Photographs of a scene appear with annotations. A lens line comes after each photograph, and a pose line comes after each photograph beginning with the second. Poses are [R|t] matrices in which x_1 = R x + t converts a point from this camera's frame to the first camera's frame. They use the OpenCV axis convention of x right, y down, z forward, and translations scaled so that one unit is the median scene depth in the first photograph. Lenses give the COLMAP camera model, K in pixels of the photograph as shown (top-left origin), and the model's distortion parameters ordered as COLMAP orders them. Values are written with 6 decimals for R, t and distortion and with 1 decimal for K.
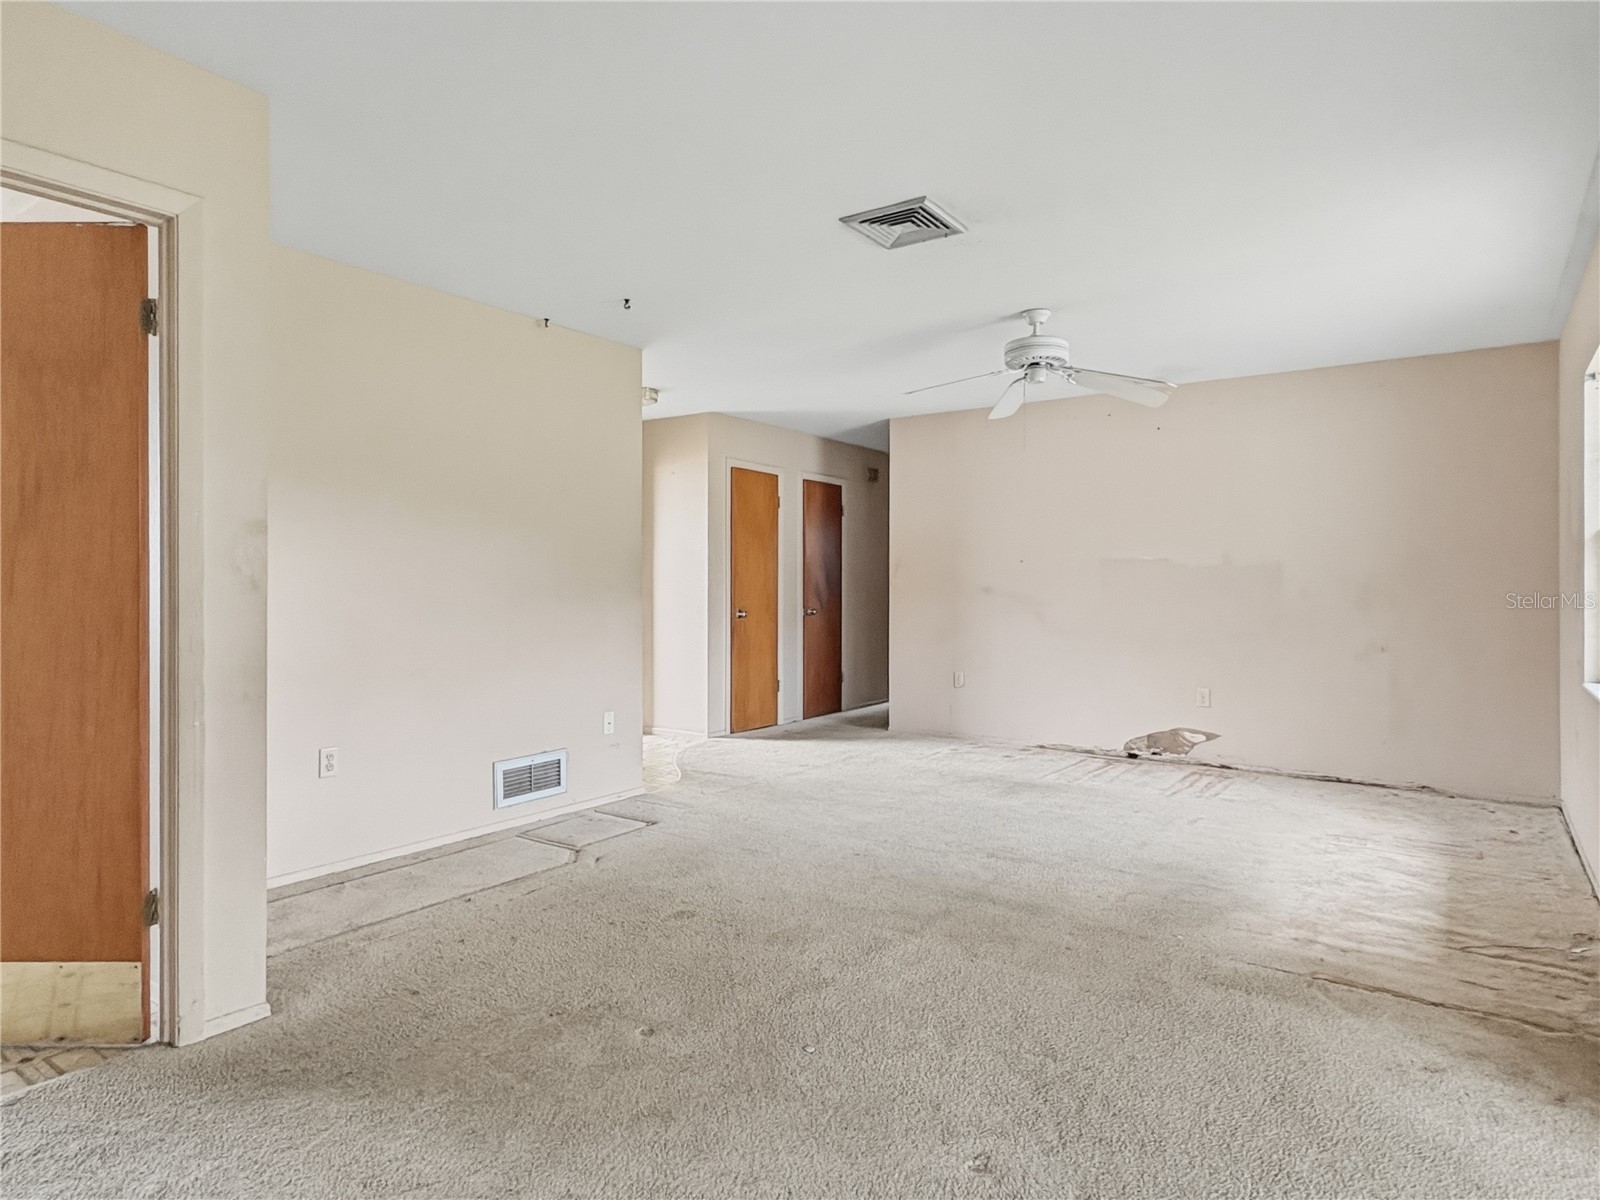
lens RADIAL K [[917.1, 0, 802.2], [0, 917.1, 596.3], [0, 0, 1]] dist [0.000143, 0.003229]
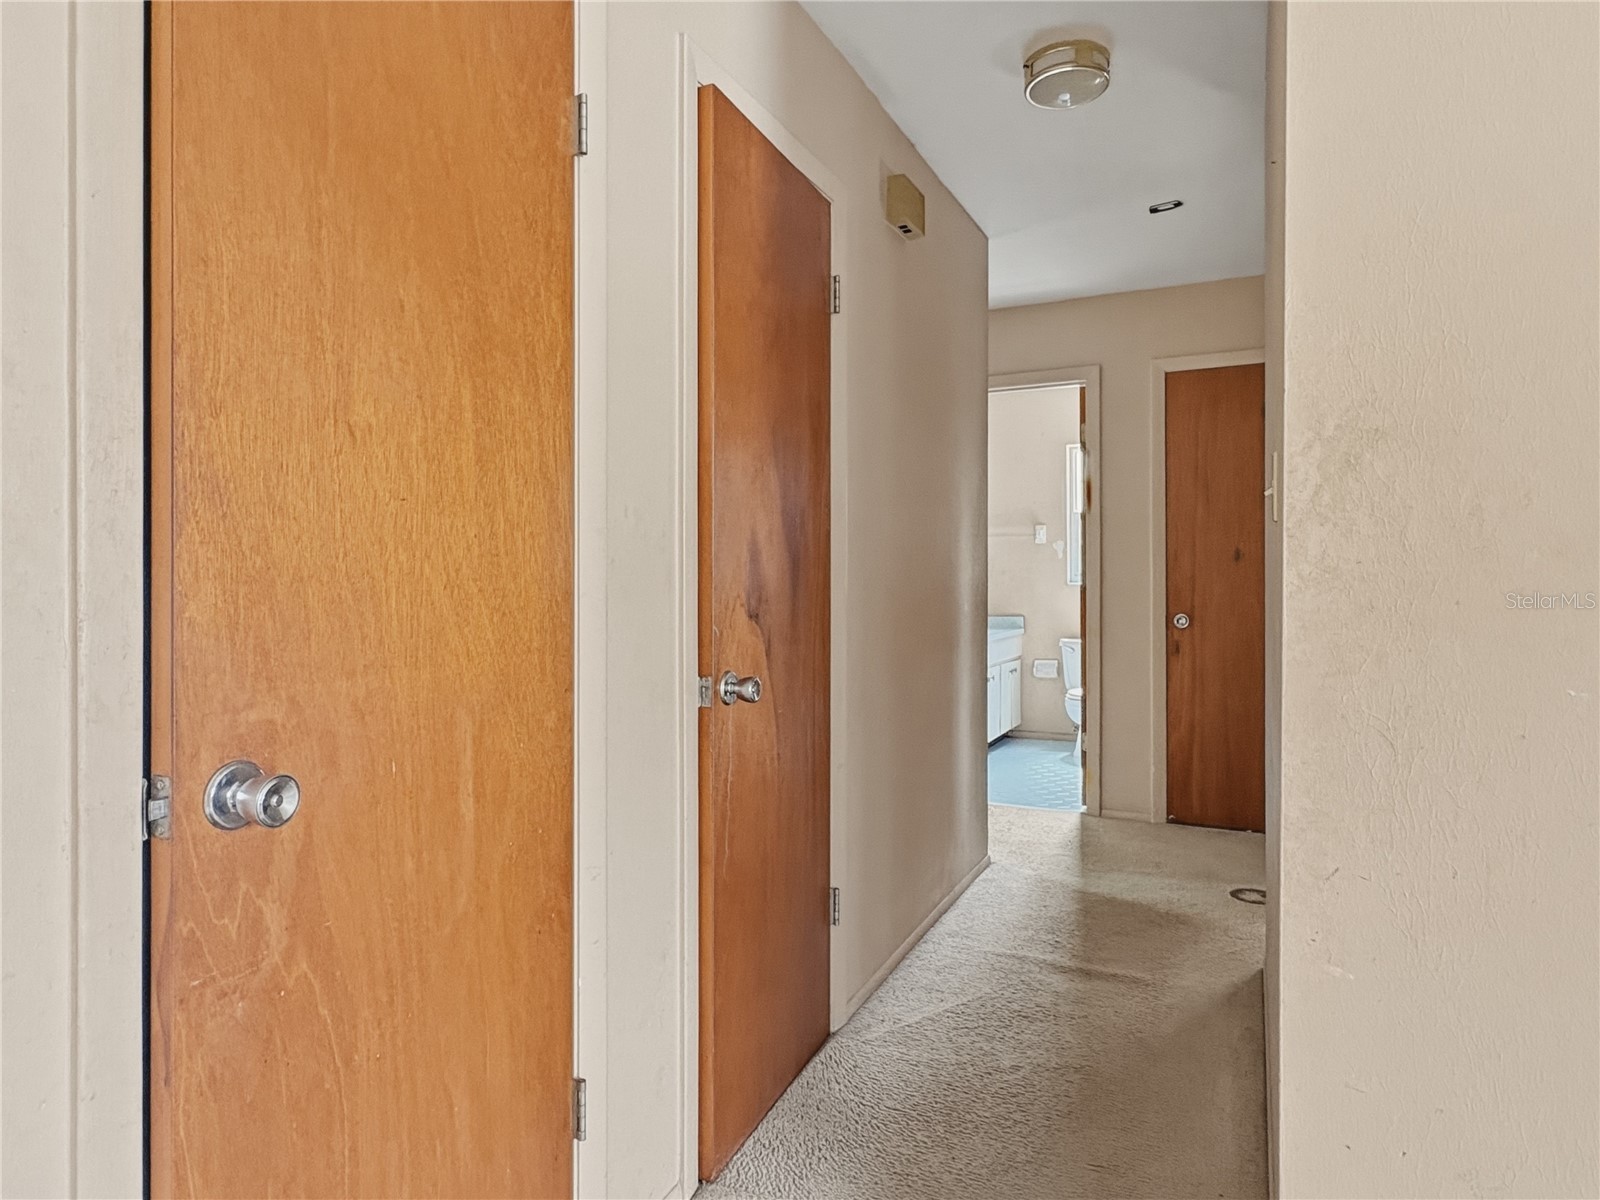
lens RADIAL K [[917.1, 0, 798.0], [0, 917.1, 596.1], [0, 0, 1]] dist [0.000143, 0.003229]
pose [[0.987855, -0.006114, 0.155255, -0.009221], [0.006875, 0.999967, -0.004369, -0.004482], [-0.155223, 0.005383, 0.987865, 0.755029]]
